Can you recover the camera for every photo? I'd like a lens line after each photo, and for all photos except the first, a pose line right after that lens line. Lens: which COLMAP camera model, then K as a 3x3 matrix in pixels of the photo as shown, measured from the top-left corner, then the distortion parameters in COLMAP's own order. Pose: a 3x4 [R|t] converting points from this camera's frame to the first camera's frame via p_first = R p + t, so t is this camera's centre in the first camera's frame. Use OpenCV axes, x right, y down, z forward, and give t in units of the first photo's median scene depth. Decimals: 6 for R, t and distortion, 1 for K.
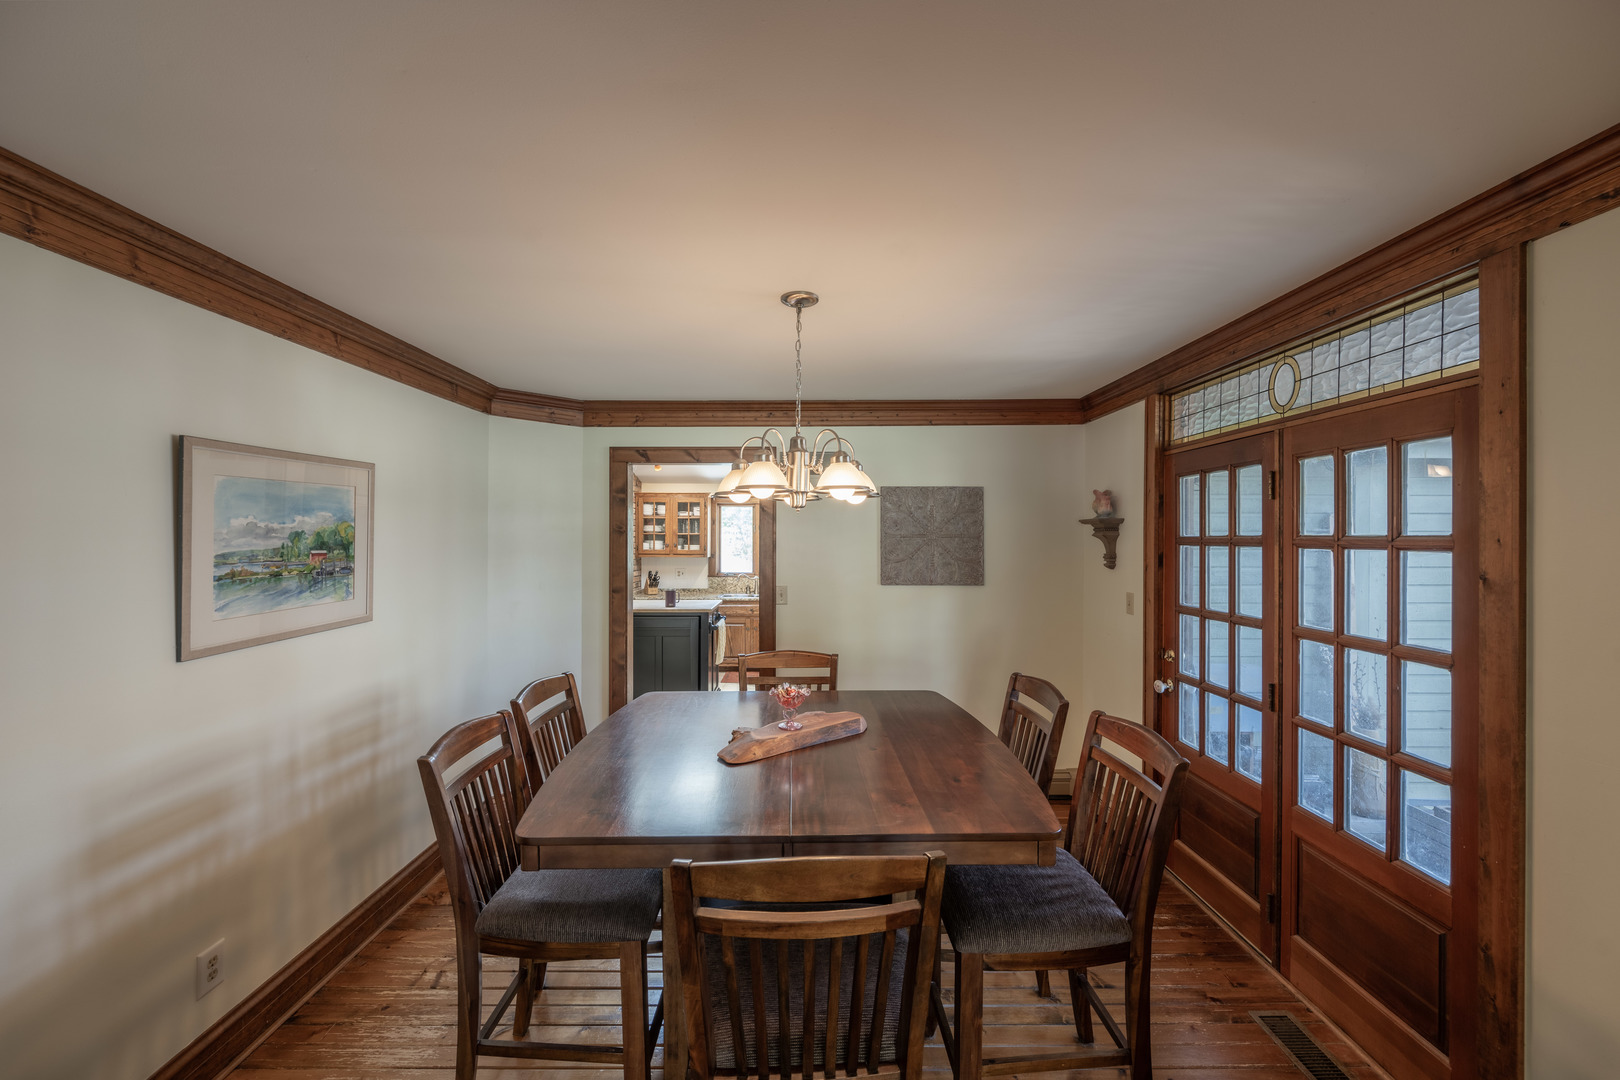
lens RADIAL K [[661.1, 0, 803.8], [0, 661.1, 533.3], [0, 0, 1]] dist [-0.000011, -0.000118]
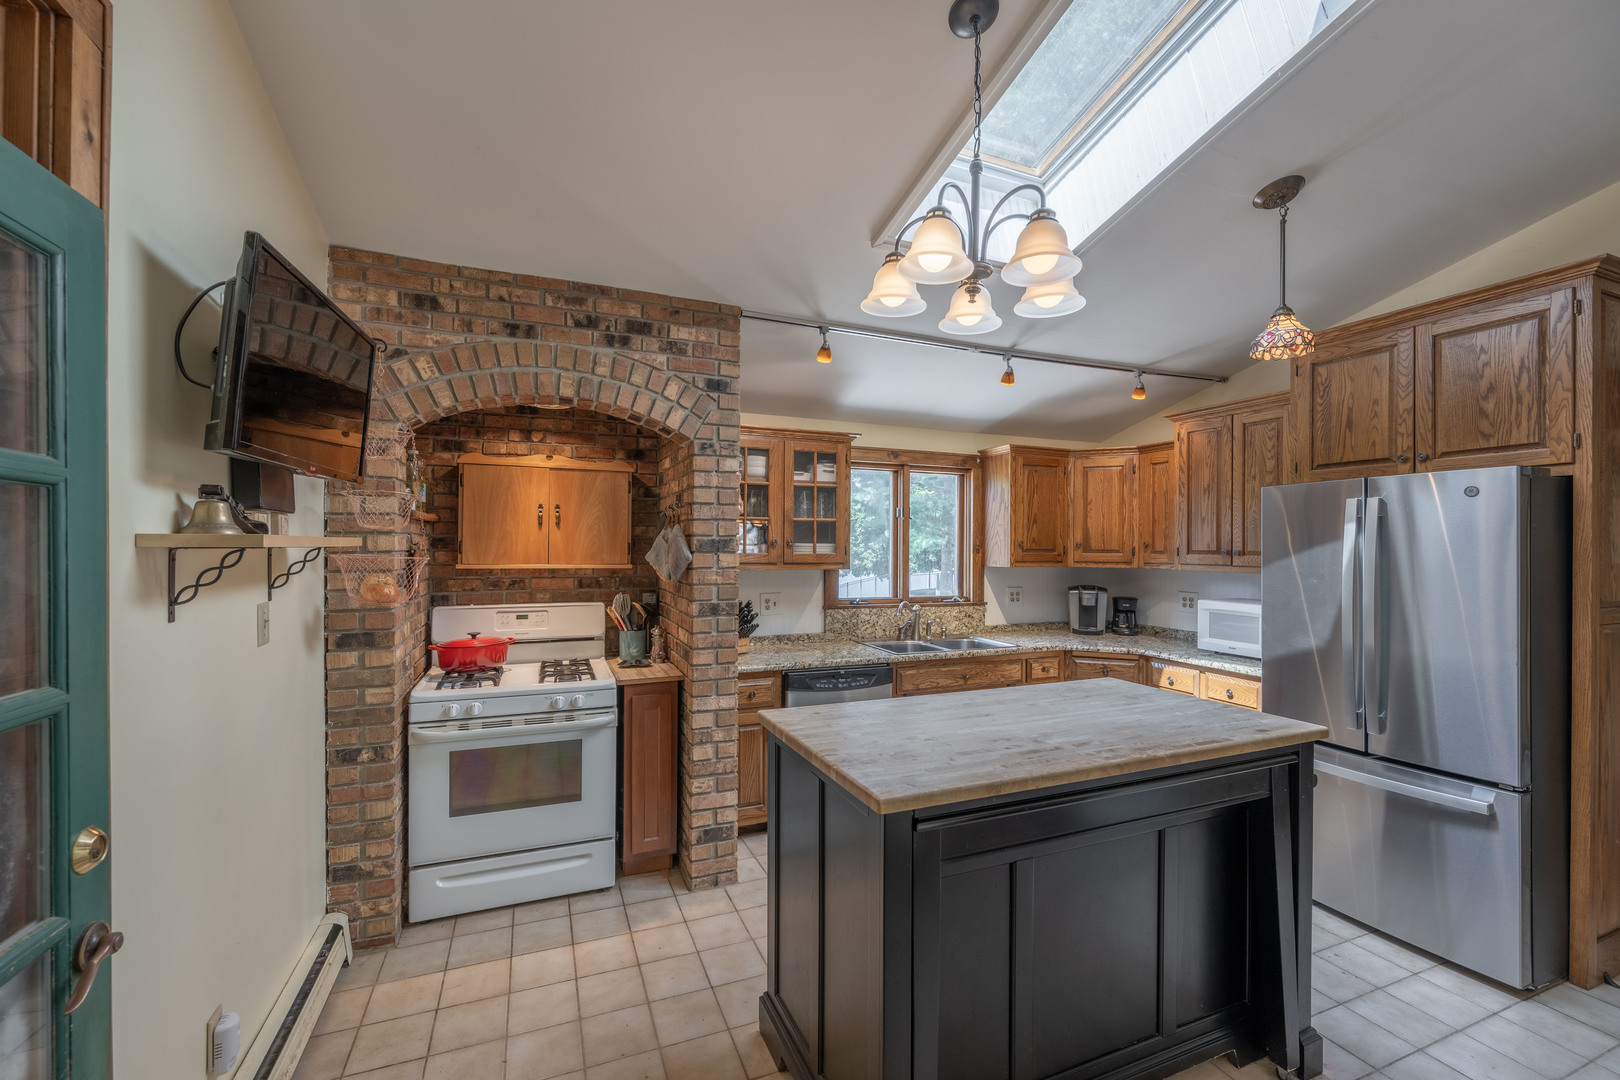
lens RADIAL K [[661.1, 0, 806.7], [0, 661.1, 541.2], [0, 0, 1]] dist [-0.000011, -0.000118]
pose [[0.925960, 0.006777, 0.377562, -0.352560], [-0.005950, 0.999977, -0.003356, 0.017563], [-0.377576, 0.000861, 0.925978, 0.566543]]
